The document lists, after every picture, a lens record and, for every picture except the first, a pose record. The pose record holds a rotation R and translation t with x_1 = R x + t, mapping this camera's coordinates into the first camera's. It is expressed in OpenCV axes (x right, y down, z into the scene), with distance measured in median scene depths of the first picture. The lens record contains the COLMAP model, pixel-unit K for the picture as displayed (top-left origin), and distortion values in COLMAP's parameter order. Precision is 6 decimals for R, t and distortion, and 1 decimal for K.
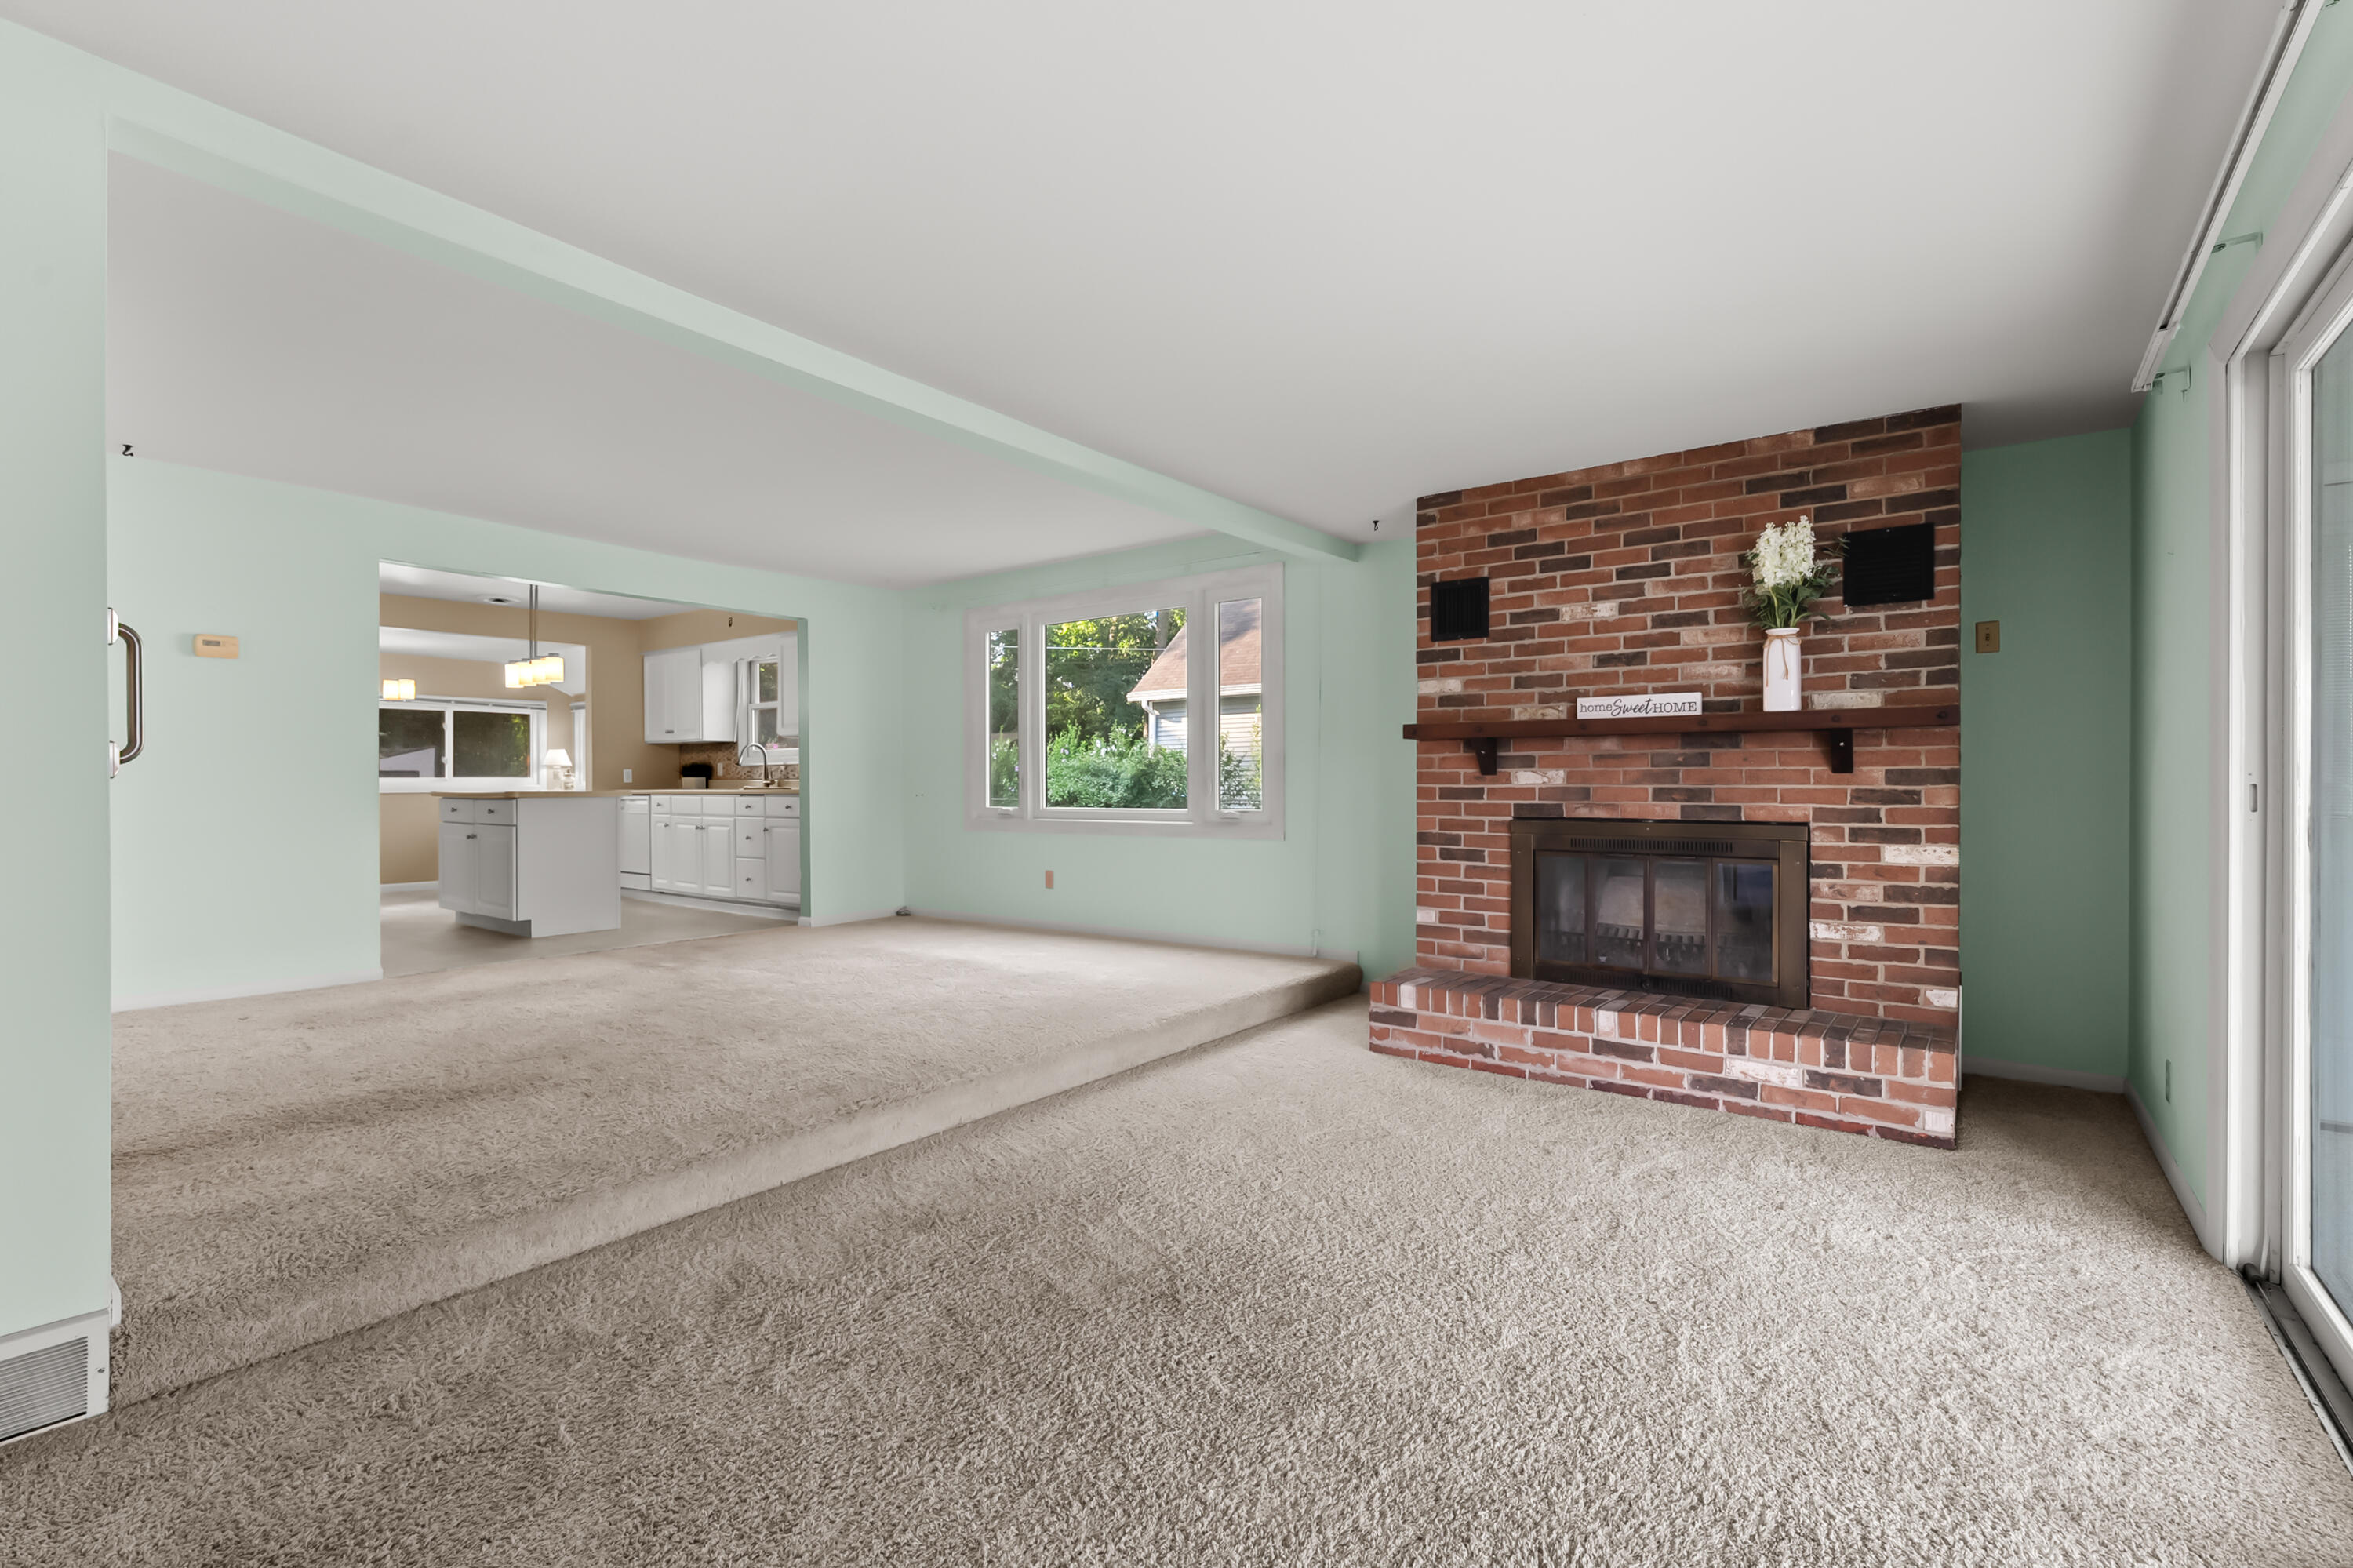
lens RADIAL K [[1072.5, 0, 1173.8], [0, 1072.5, 786.8], [0, 0, 1]] dist [0.000531, 0.003198]
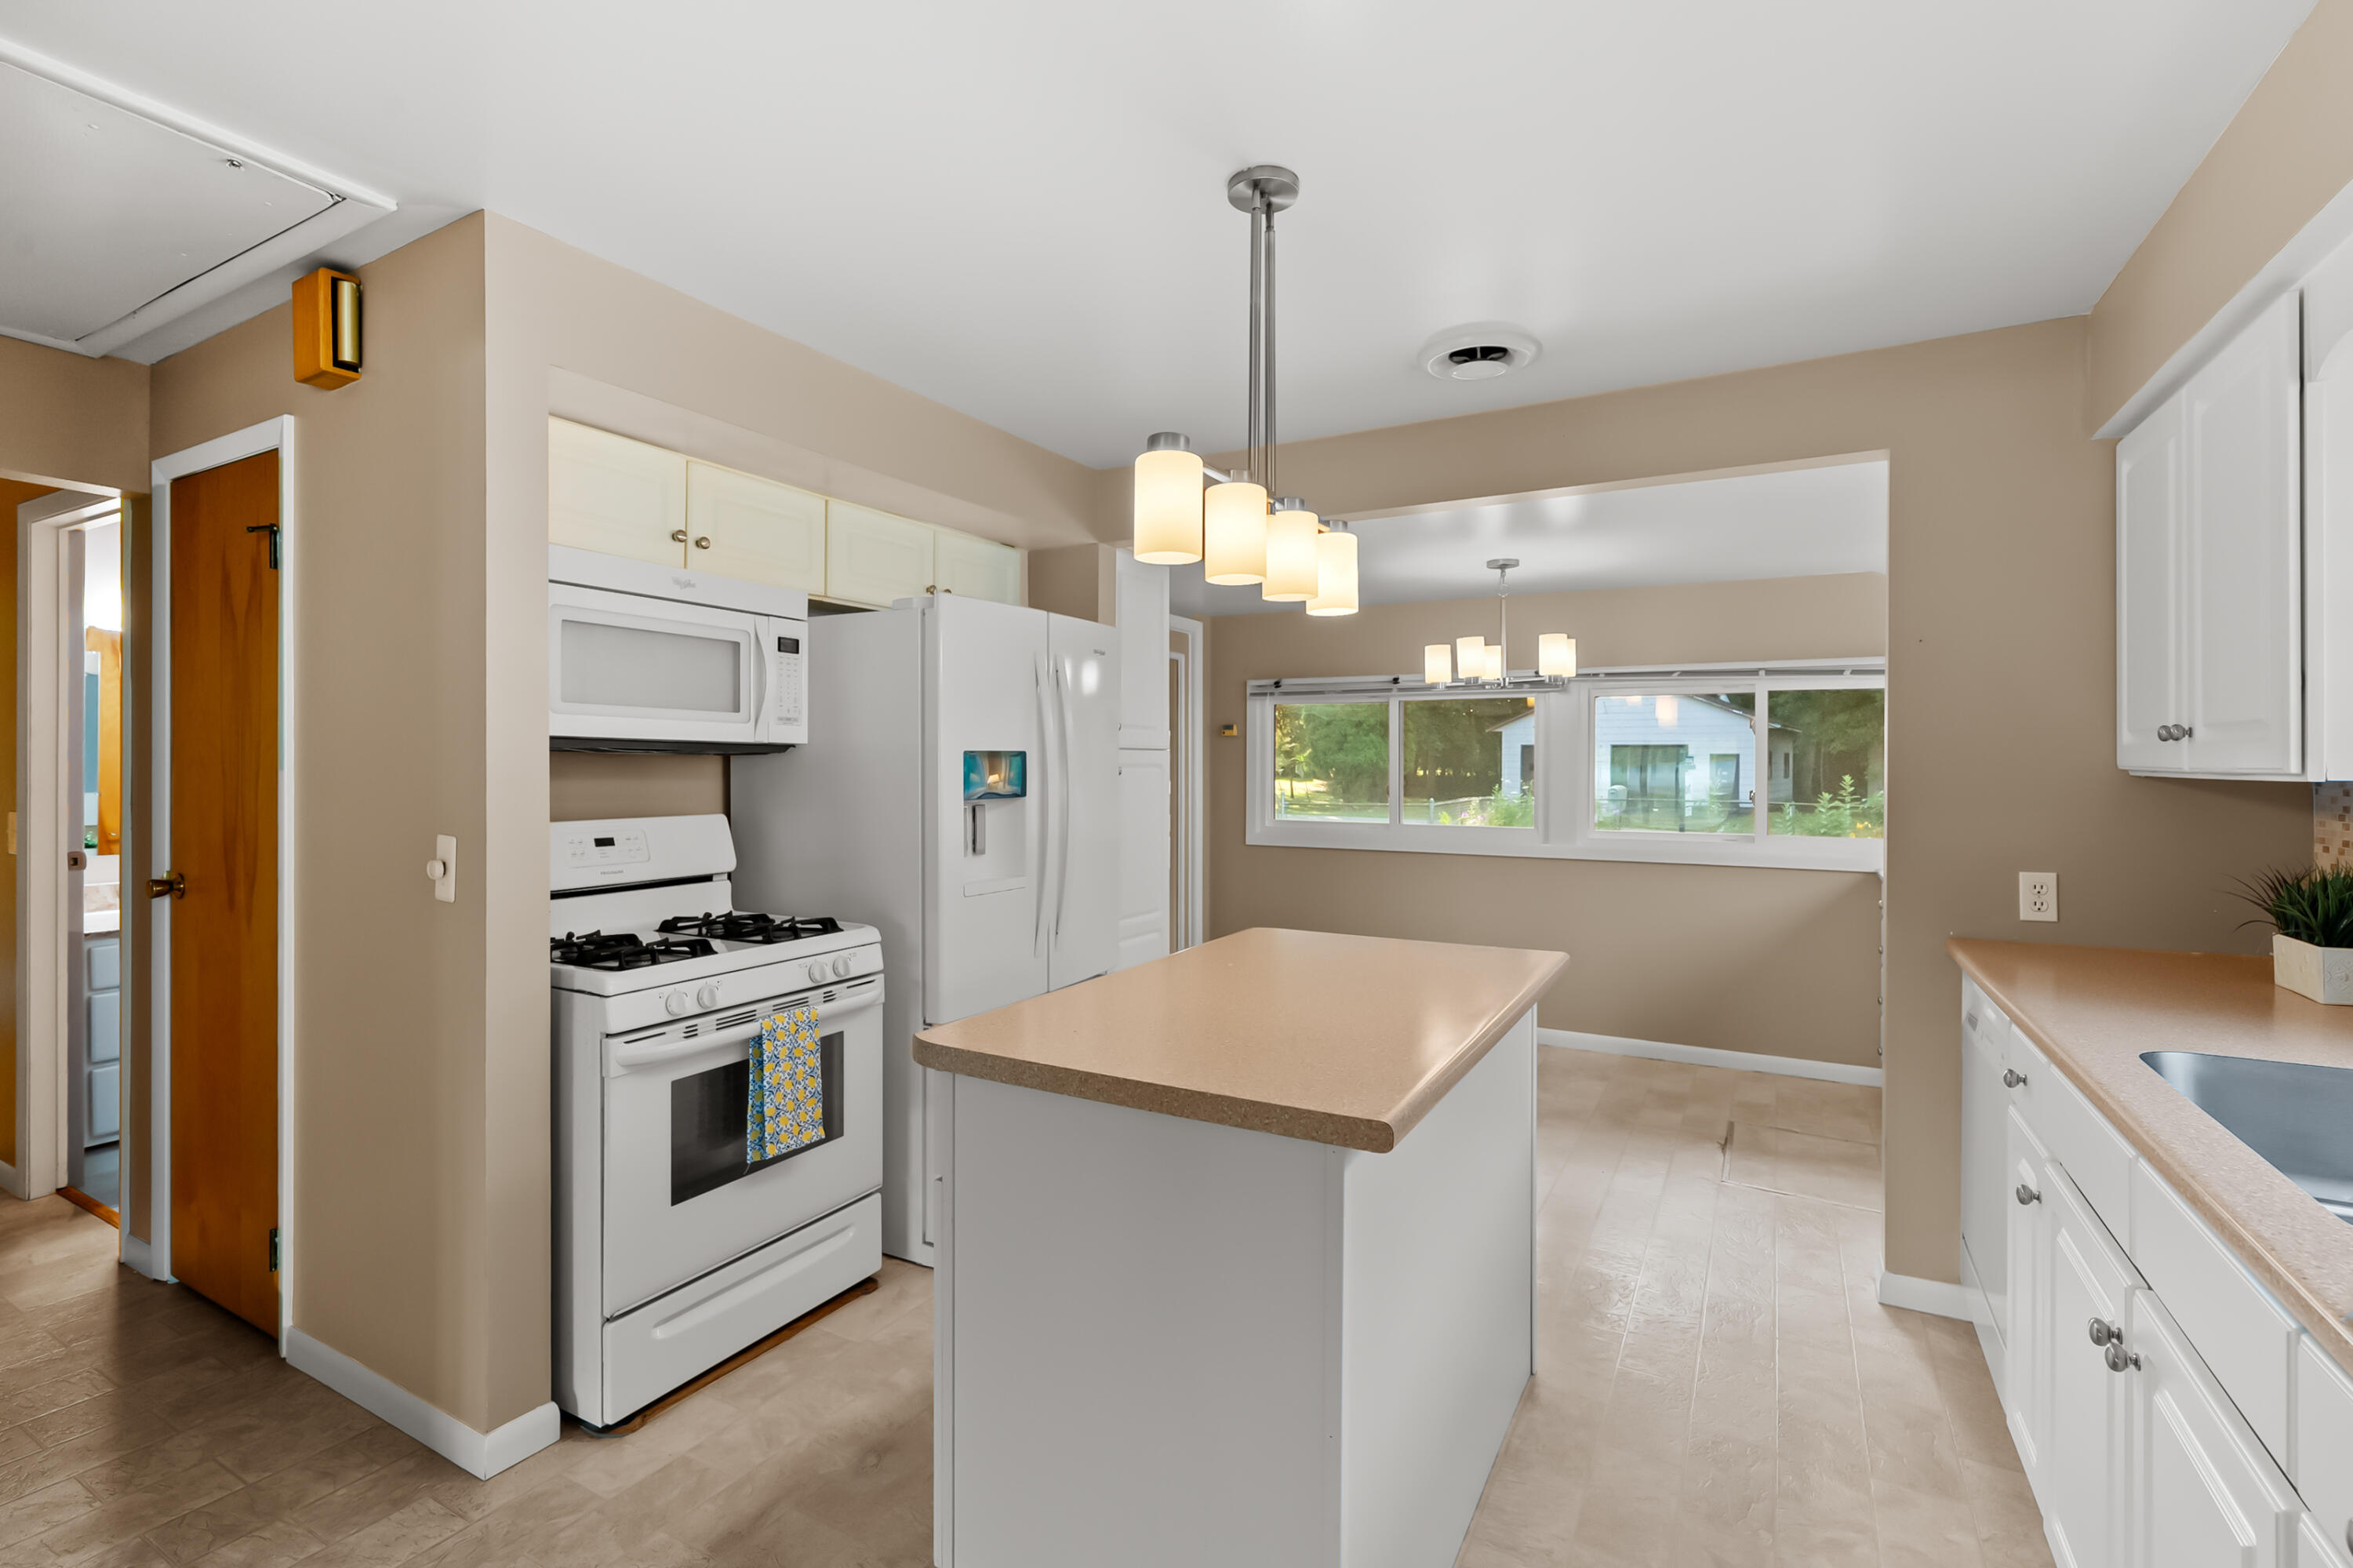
lens RADIAL K [[1072.5, 0, 1174.3], [0, 1072.5, 786.1], [0, 0, 1]] dist [0.000531, 0.003198]
pose [[0.140368, 0.028581, -0.989687, -0.574324], [-0.011517, 0.999563, 0.027233, -0.092188], [0.990032, 0.007576, 0.140636, 1.588783]]
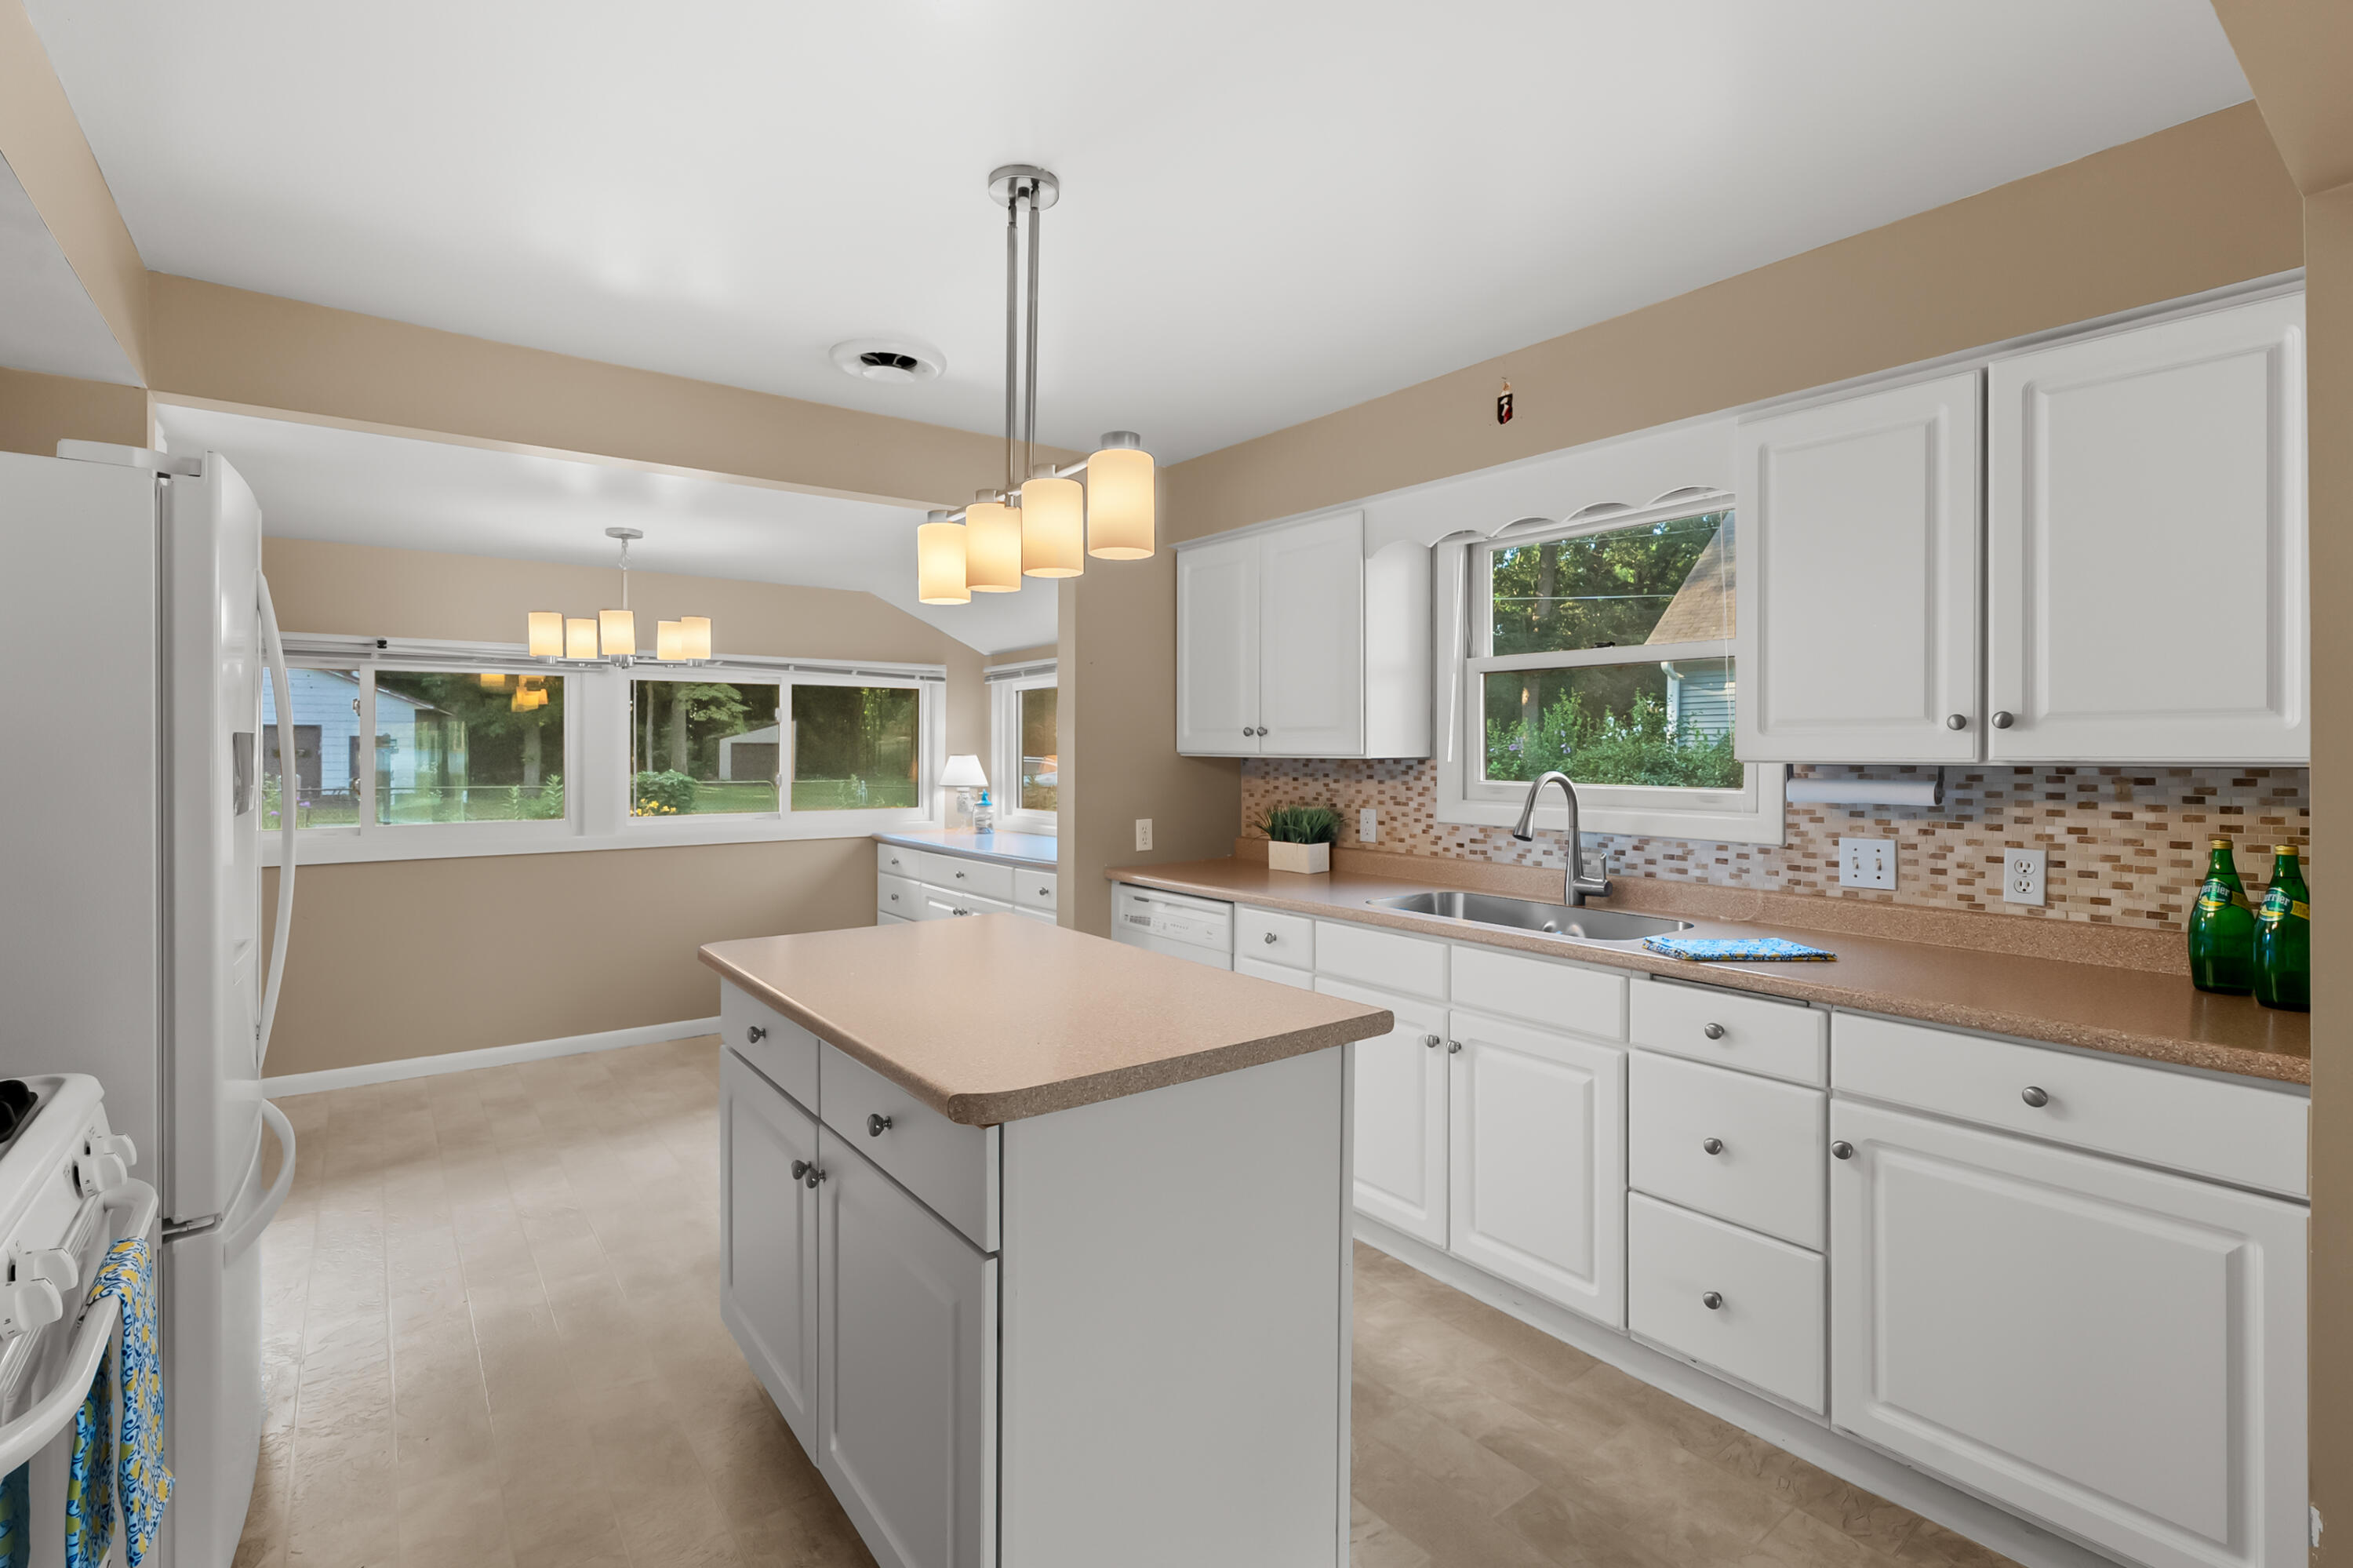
lens RADIAL K [[1072.5, 0, 1162.7], [0, 1072.5, 760.8], [0, 0, 1]] dist [0.000531, 0.003198]
pose [[0.962393, 0.010406, -0.271460, -0.826808], [-0.008787, 0.999936, 0.007178, -0.090621], [0.271517, -0.004523, 0.962423, 1.269316]]
